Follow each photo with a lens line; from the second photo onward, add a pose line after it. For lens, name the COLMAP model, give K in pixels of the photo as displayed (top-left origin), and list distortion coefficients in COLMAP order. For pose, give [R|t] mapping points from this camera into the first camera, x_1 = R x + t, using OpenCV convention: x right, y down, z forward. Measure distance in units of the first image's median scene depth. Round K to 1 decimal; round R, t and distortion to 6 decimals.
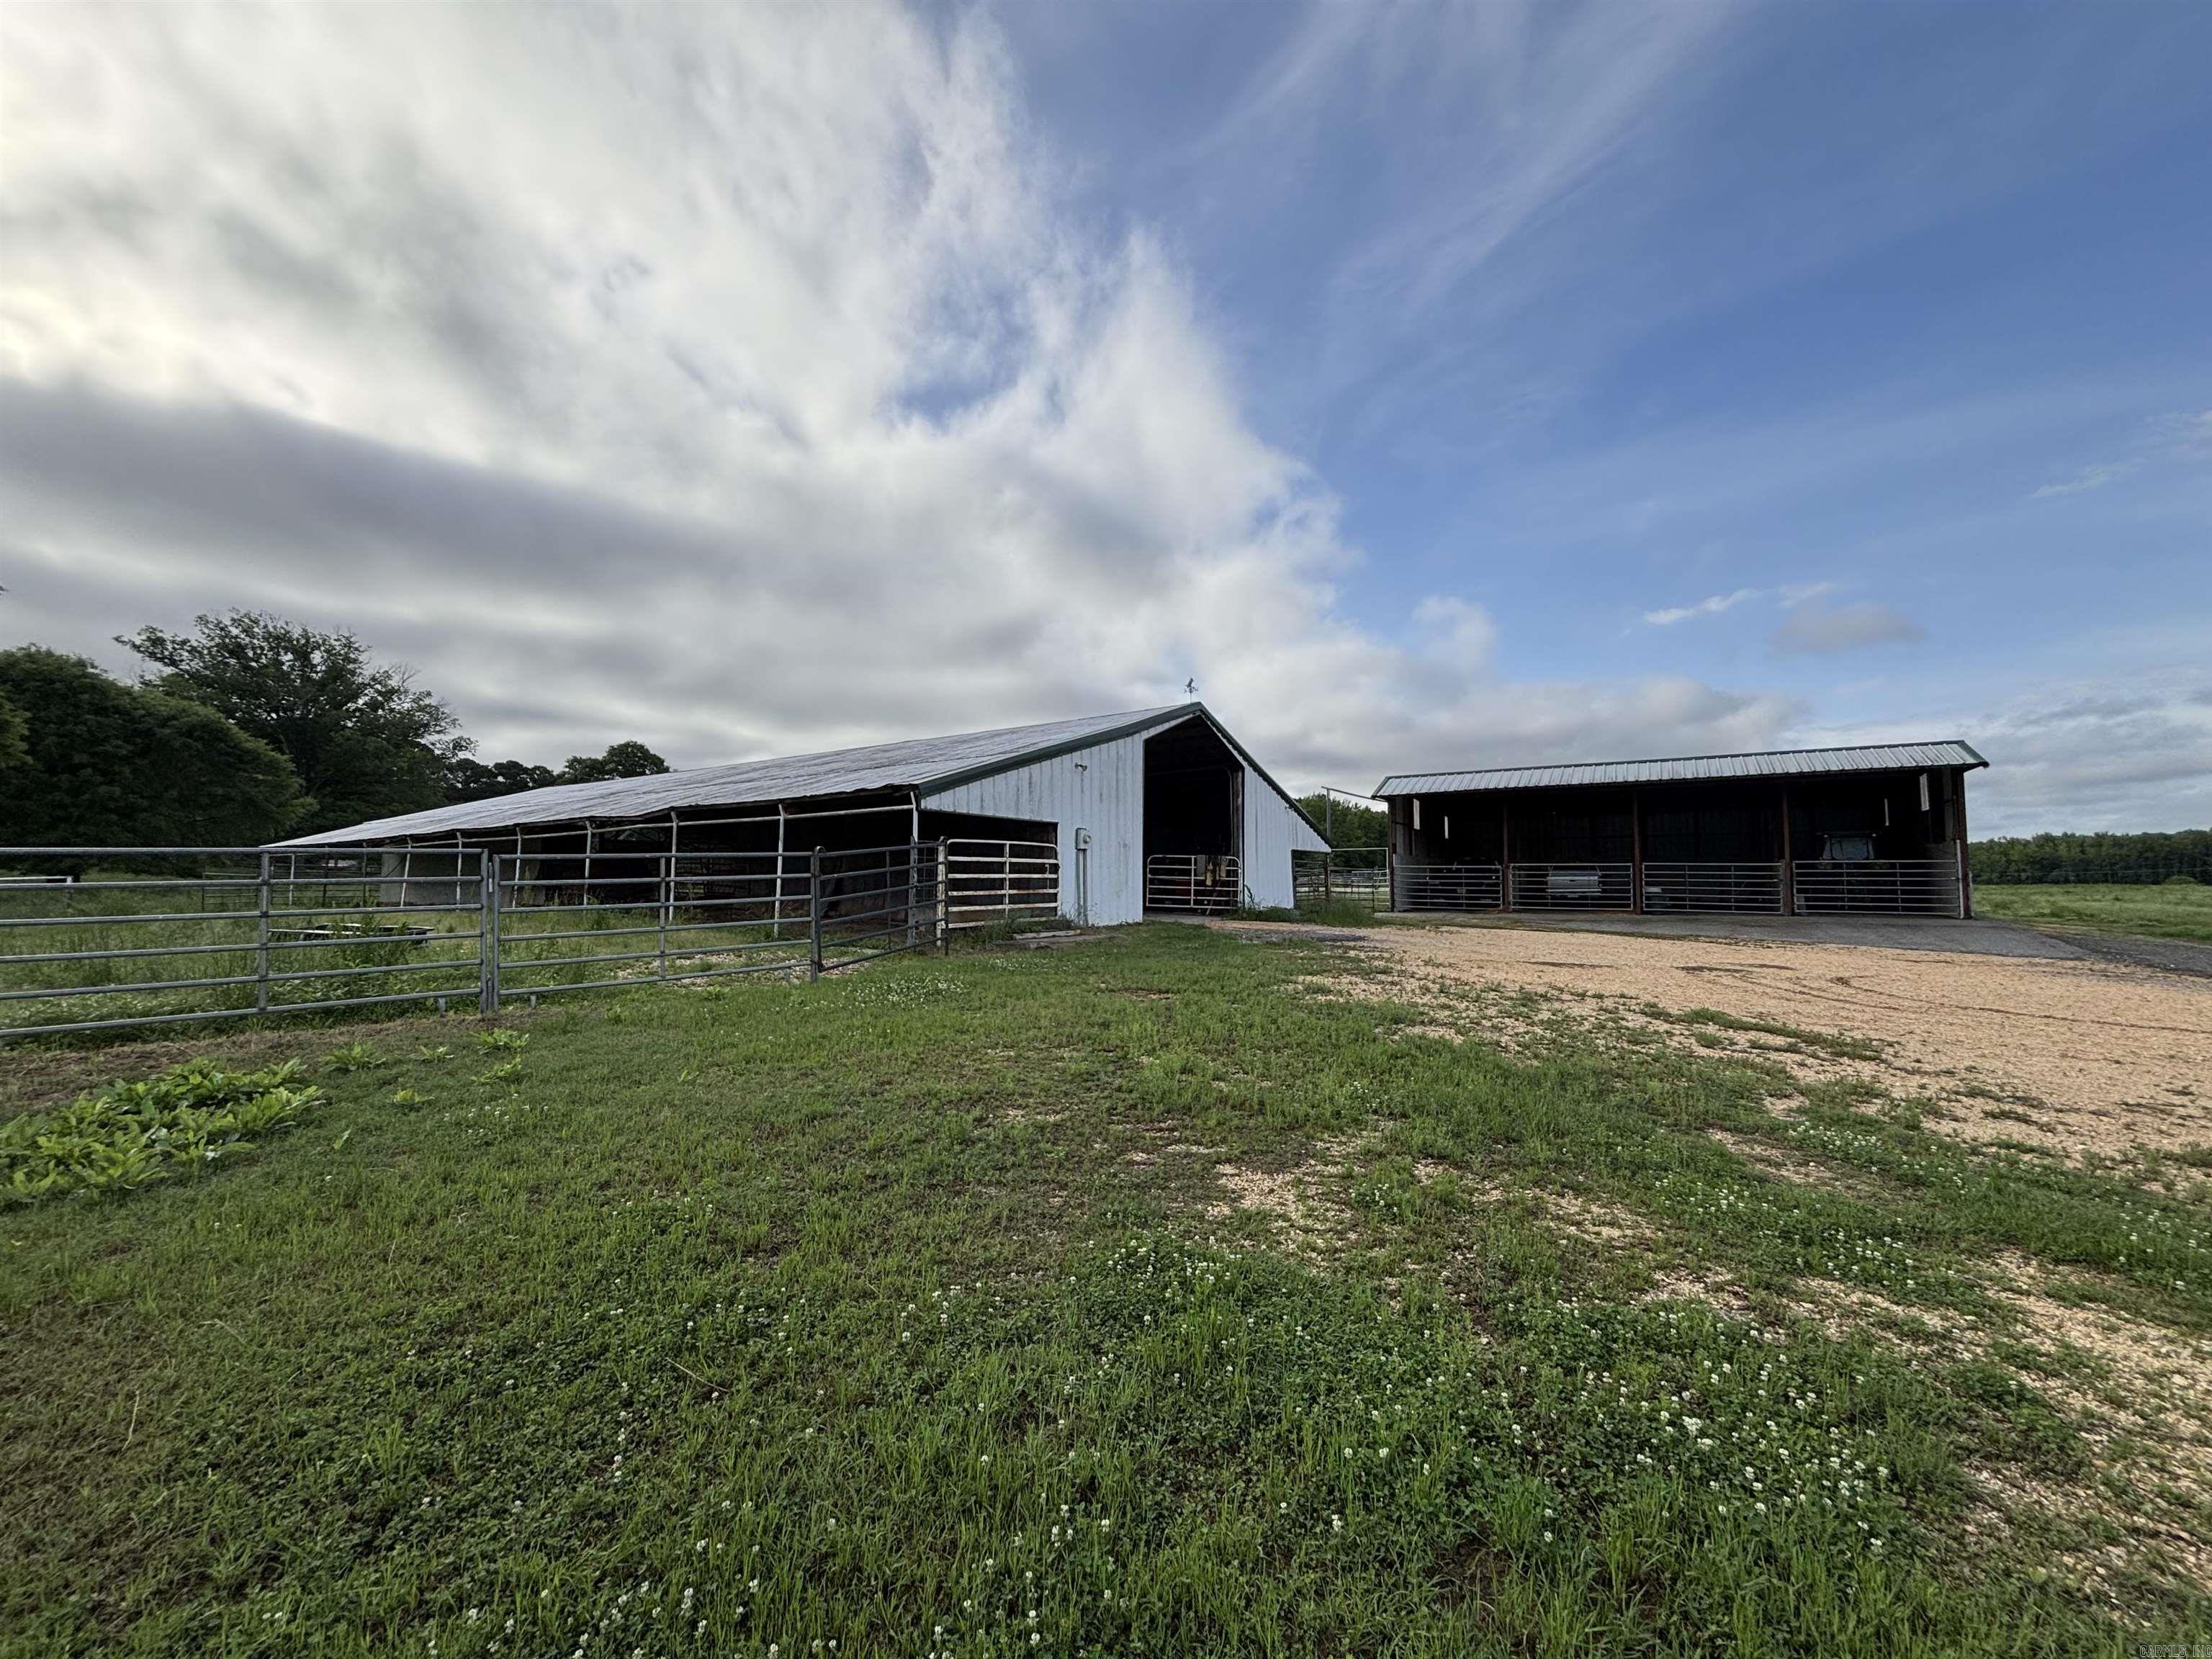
lens RADIAL K [[875.3, 0, 1105.4], [0, 875.3, 829.1], [0, 0, 1]] dist [-0.001056, -0.000072]
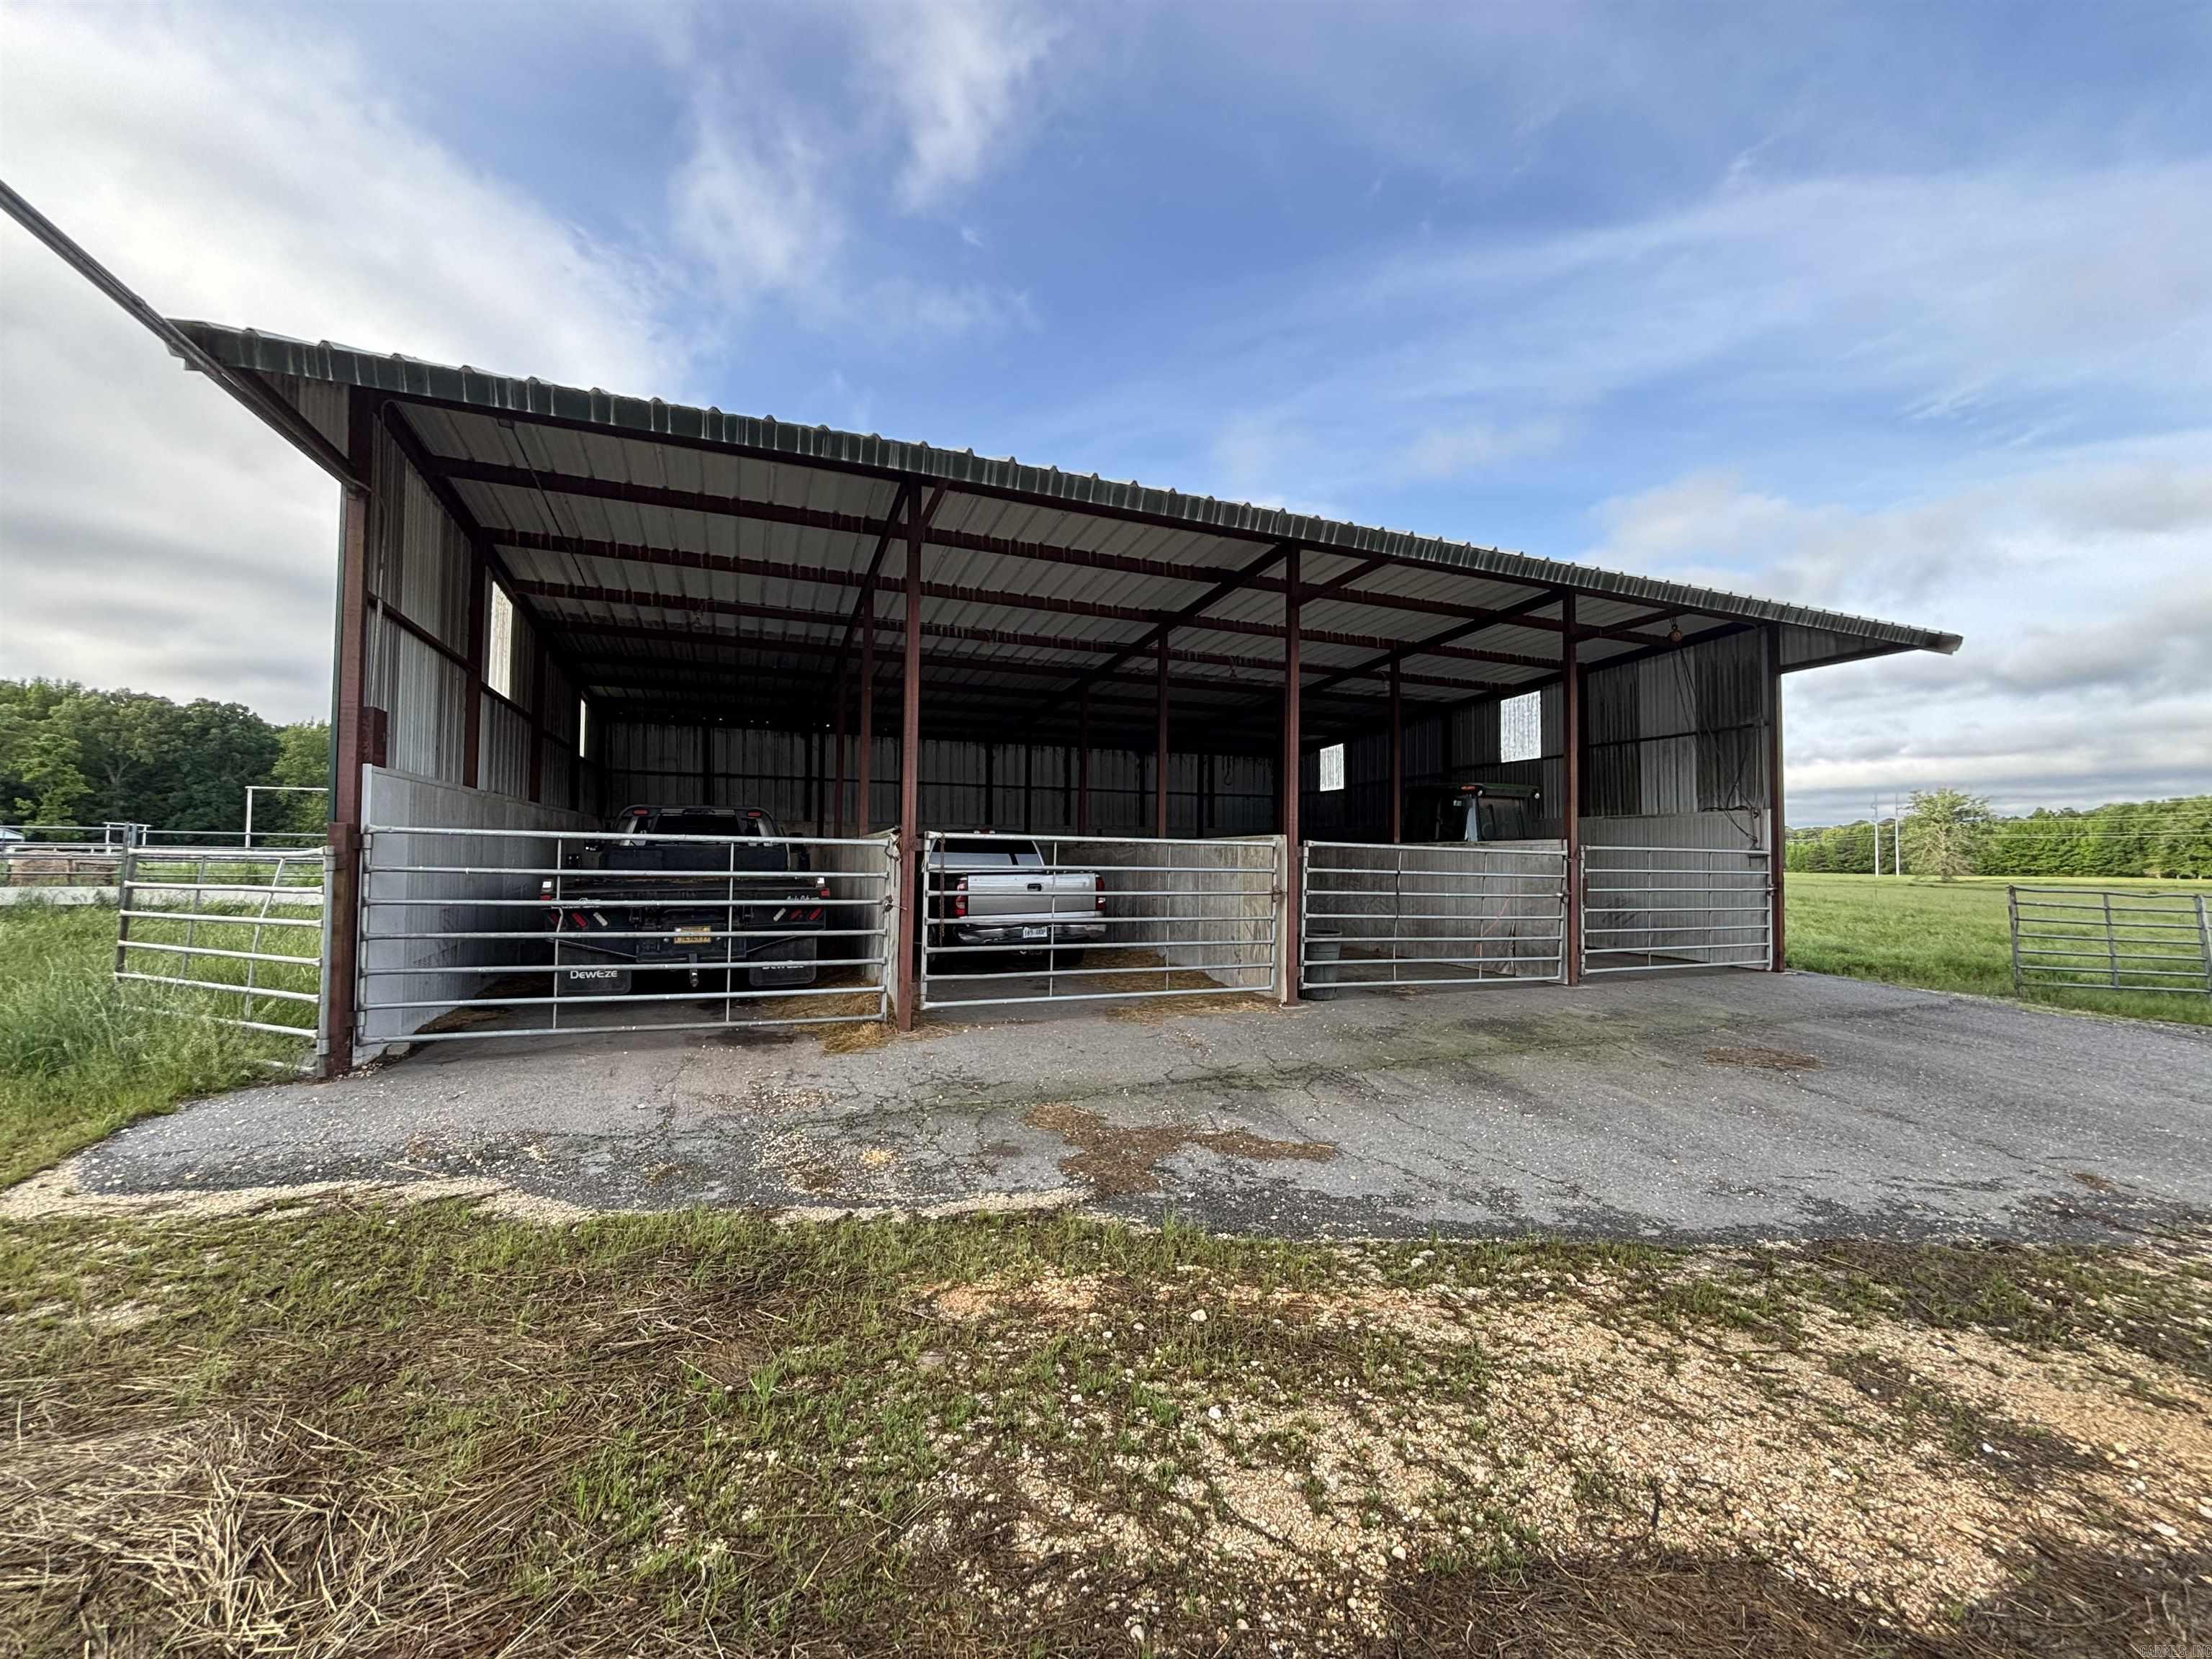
lens RADIAL K [[875.3, 0, 1108.9], [0, 875.3, 825.7], [0, 0, 1]] dist [-0.001056, -0.000072]
pose [[0.550518, 0.033729, 0.834142, 0.285545], [-0.063510, 0.997980, 0.001562, 0.034201], [-0.832404, -0.053836, 0.551548, 0.838683]]
